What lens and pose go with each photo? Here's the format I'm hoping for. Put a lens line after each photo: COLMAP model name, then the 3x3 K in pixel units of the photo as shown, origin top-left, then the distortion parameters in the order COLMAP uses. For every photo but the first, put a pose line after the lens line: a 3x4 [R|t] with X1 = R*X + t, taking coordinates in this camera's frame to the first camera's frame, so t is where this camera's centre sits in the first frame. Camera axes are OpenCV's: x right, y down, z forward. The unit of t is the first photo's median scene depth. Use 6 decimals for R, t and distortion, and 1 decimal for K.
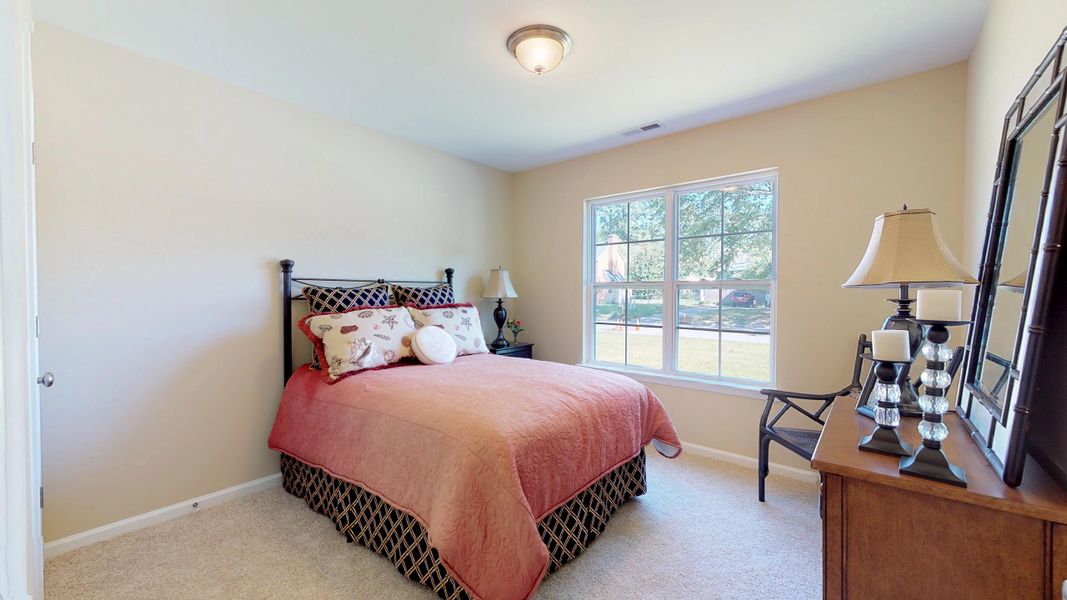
lens RADIAL K [[415.5, 0, 536.1], [0, 415.5, 297.7], [0, 0, 1]] dist [0.000960, 0.000587]
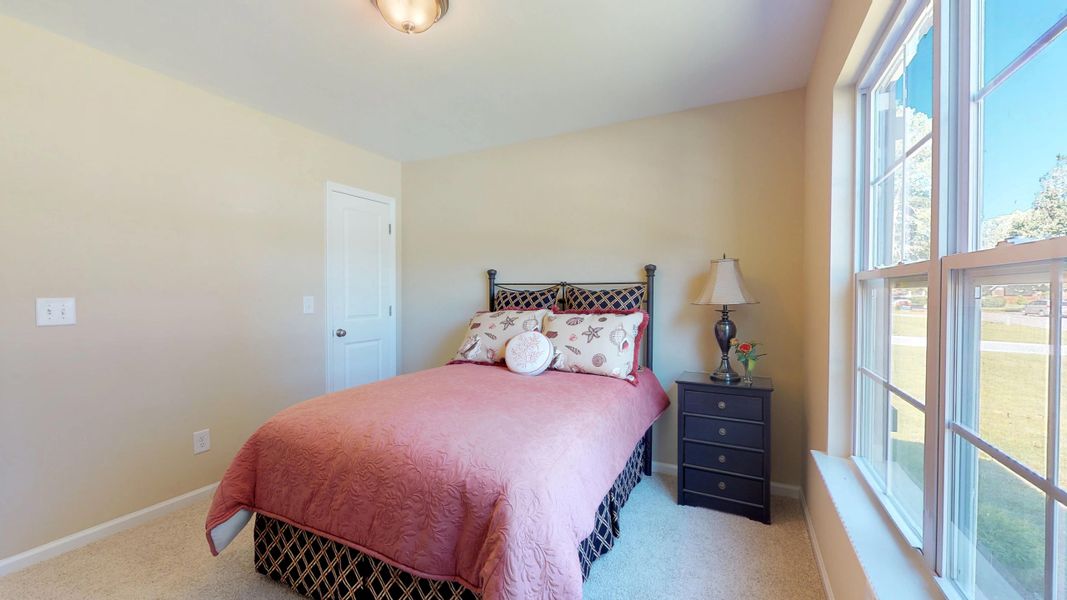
lens RADIAL K [[415.5, 0, 535.2], [0, 415.5, 300.2], [0, 0, 1]] dist [0.000960, 0.000587]
pose [[0.224053, 0.014093, -0.974475, 0.678056], [-0.016267, 0.999810, 0.010720, -0.011376], [0.974441, 0.013450, 0.224240, 0.830281]]
